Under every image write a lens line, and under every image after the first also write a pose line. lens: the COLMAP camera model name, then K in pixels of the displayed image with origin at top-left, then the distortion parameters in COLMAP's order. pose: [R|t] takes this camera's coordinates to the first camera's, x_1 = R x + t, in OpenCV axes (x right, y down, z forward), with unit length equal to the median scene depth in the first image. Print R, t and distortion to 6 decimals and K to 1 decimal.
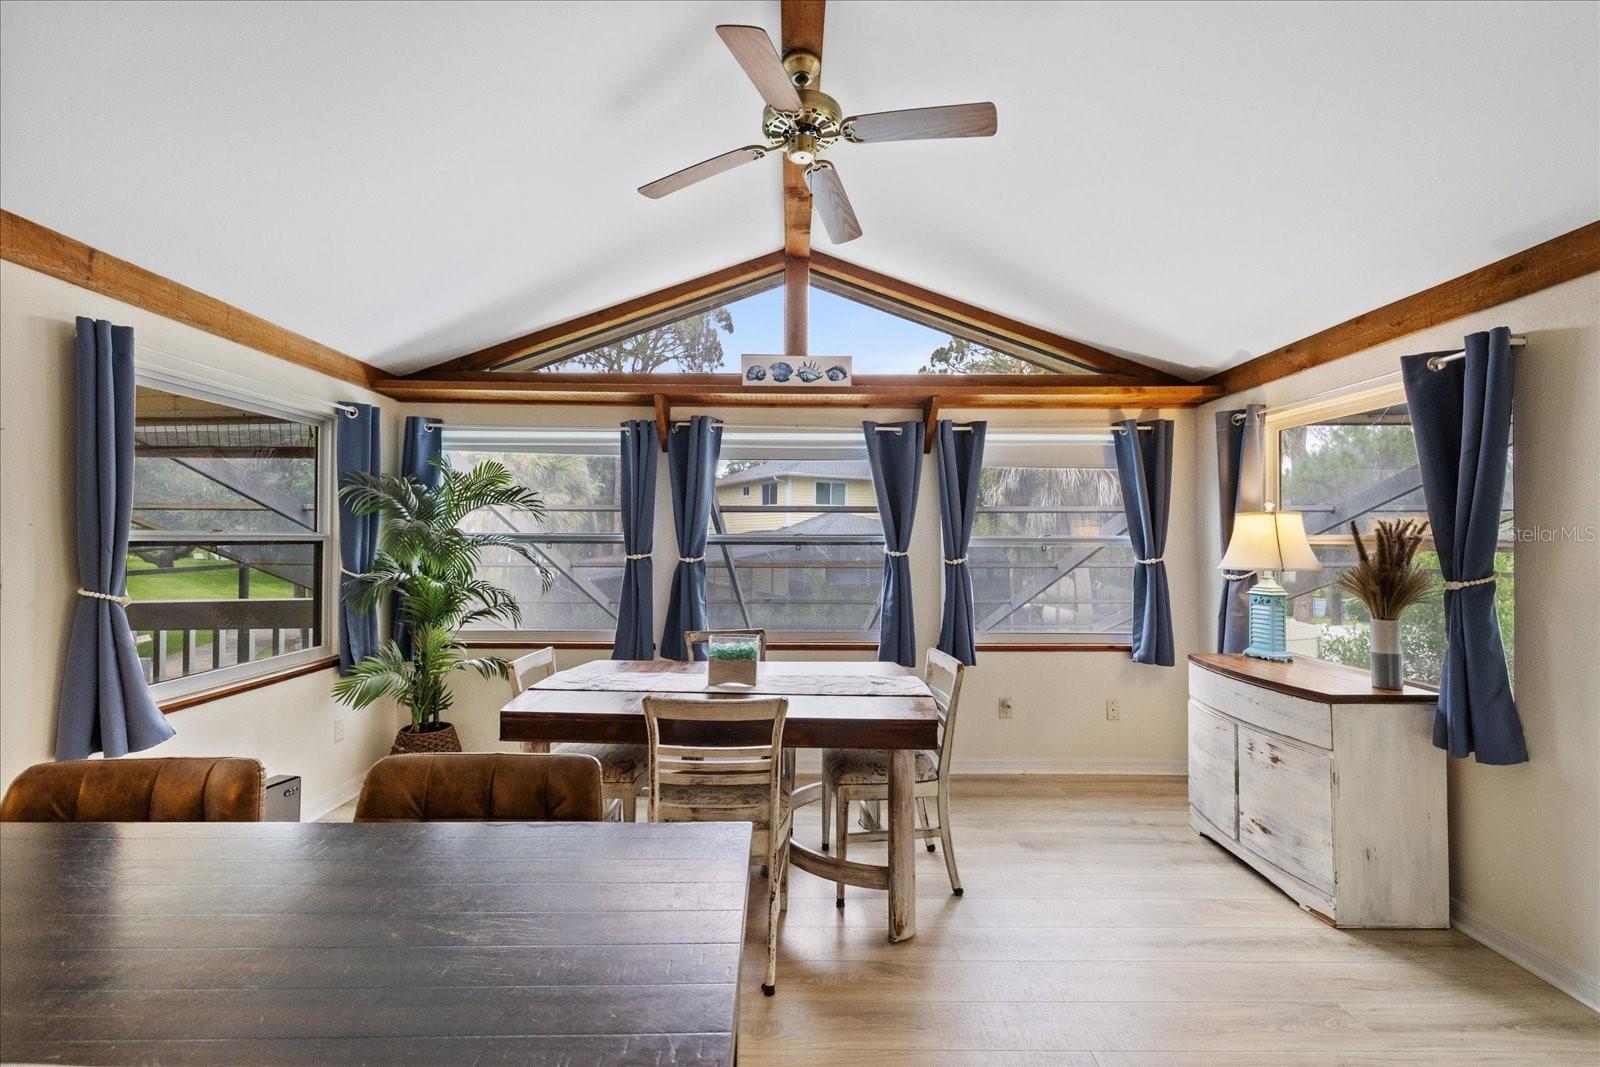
lens RADIAL K [[668.2, 0, 800.0], [0, 668.2, 533.5], [0, 0, 1]] dist [-0.001226, 0.000372]
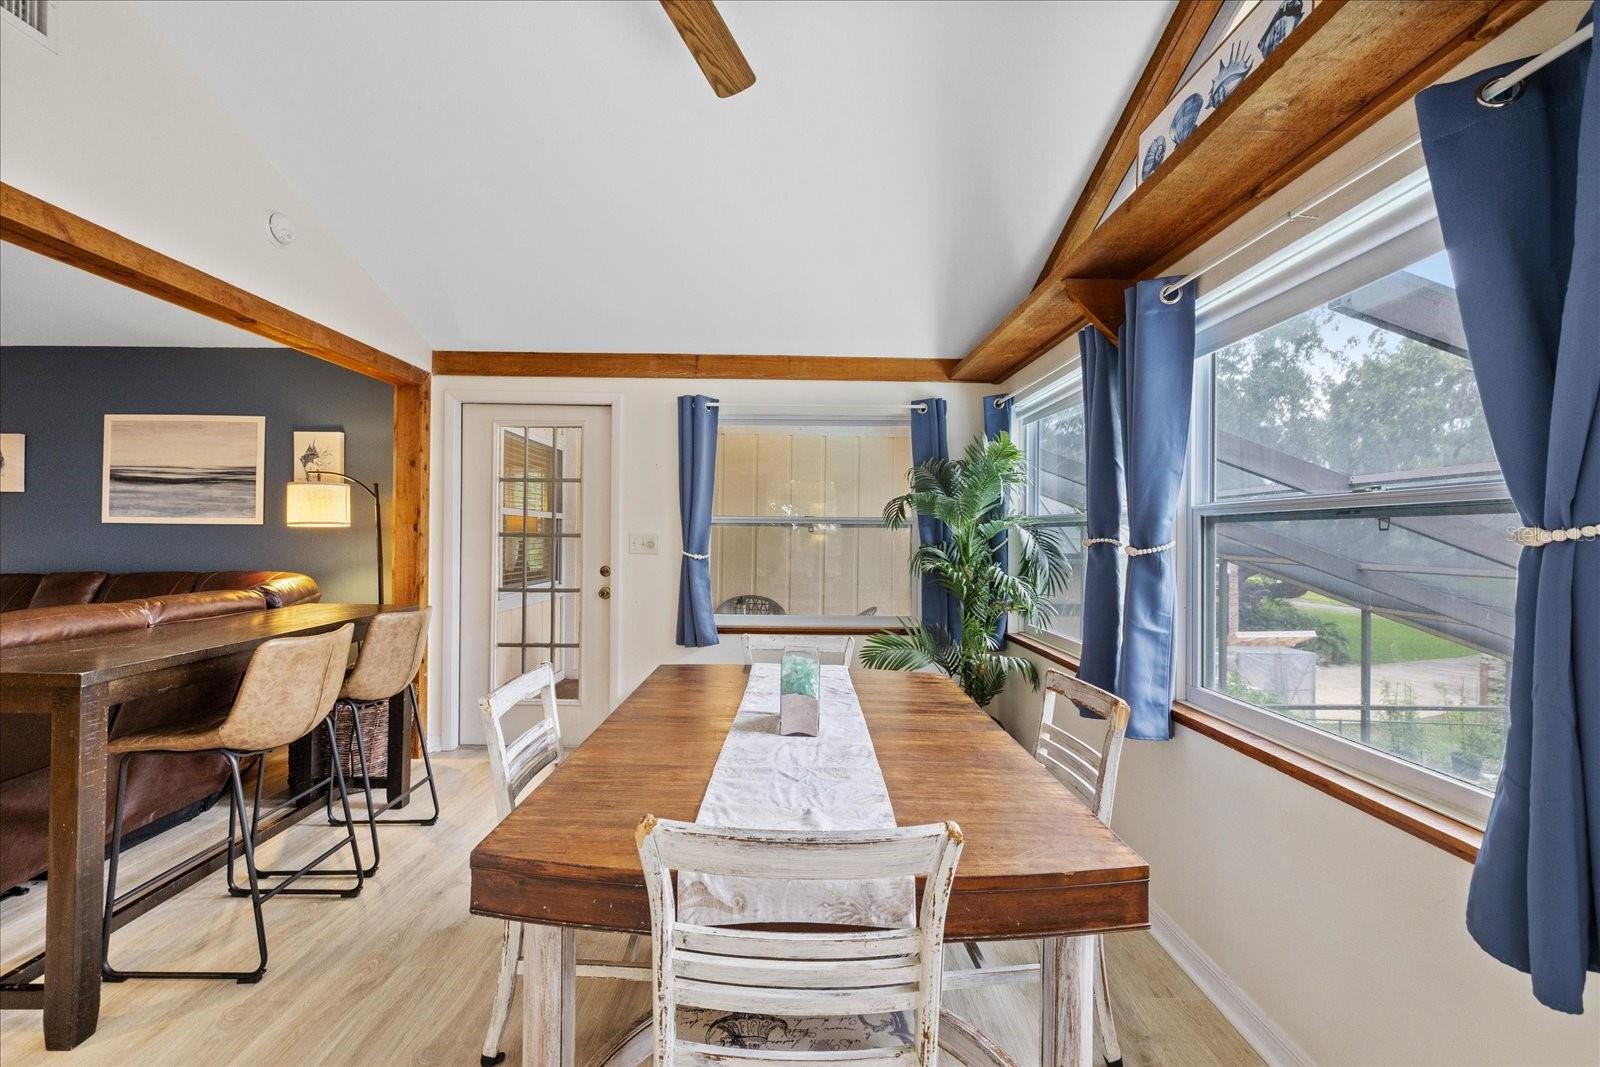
lens RADIAL K [[714.9, 0, 800.0], [0, 714.9, 533.5], [0, 0, 1]] dist [-0.000416, 0.000065]
pose [[0.009859, -0.008879, -0.999912, 0.471441], [0.001502, 0.999960, -0.008865, 0.031853], [0.999950, -0.001414, 0.009872, 0.740280]]
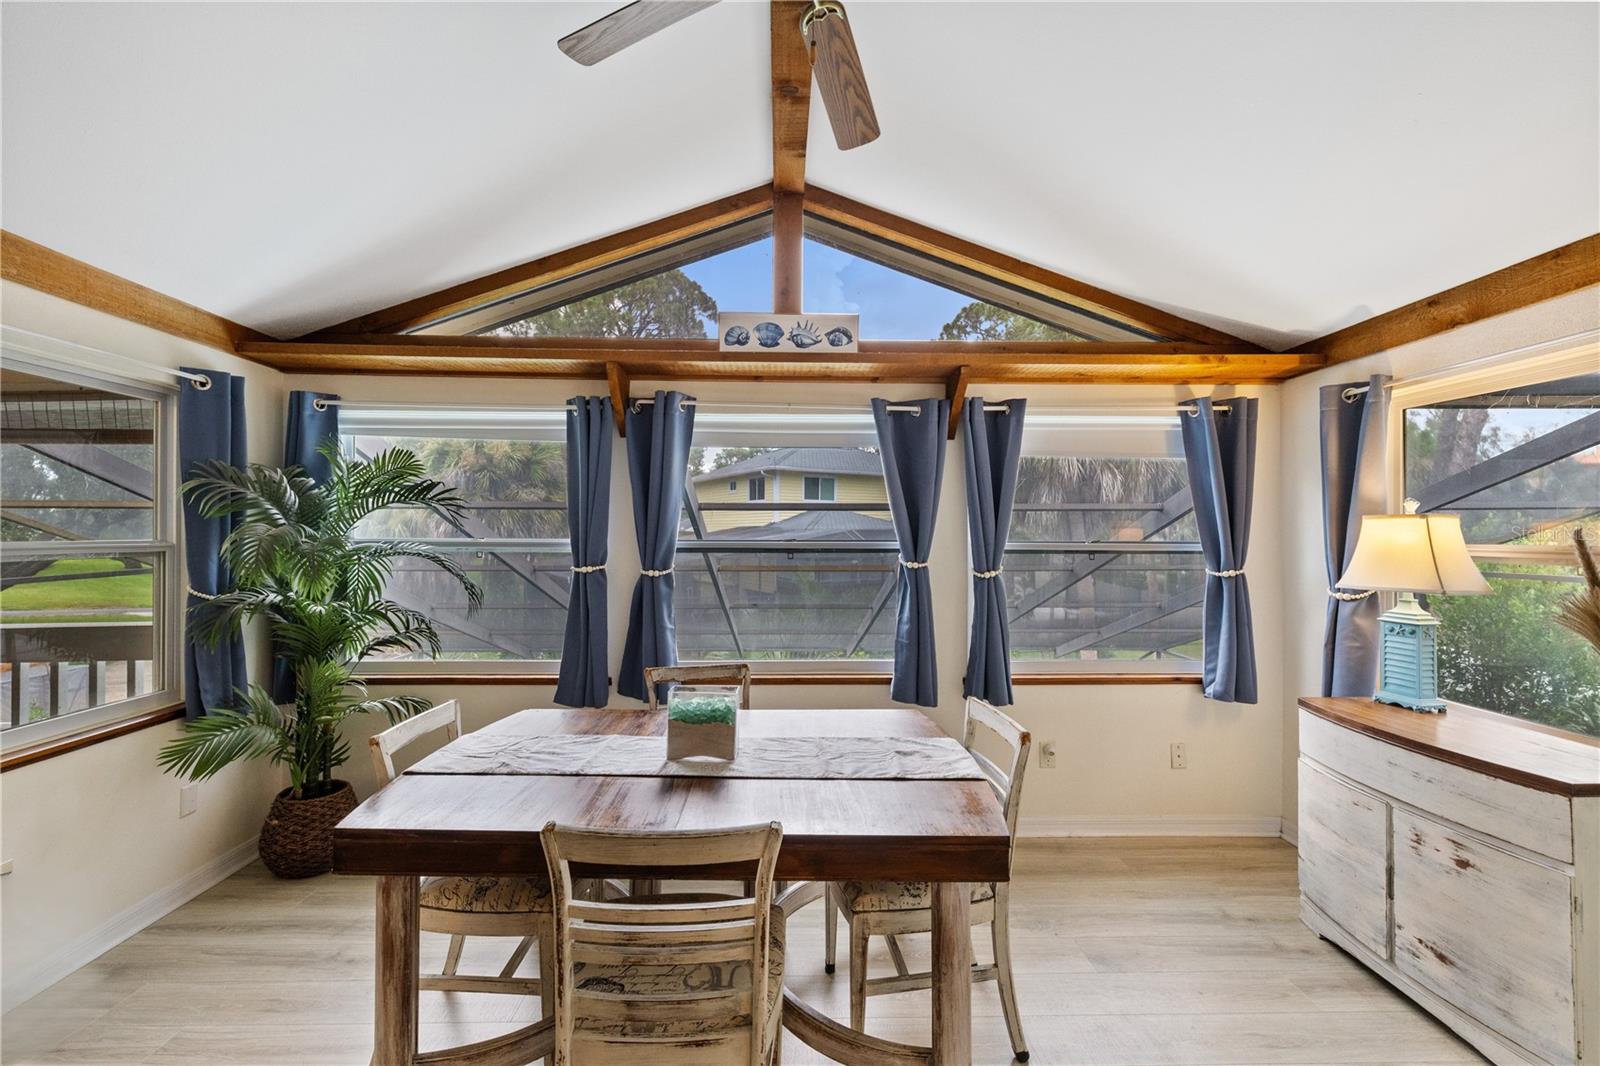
lens RADIAL K [[668.2, 0, 800.0], [0, 668.2, 533.0], [0, 0, 1]] dist [-0.001226, 0.000372]
pose [[0.999826, -0.001105, 0.018645, -0.006675], [0.000975, 0.999975, 0.006998, -0.014224], [-0.018653, -0.006979, 0.999802, 0.216052]]
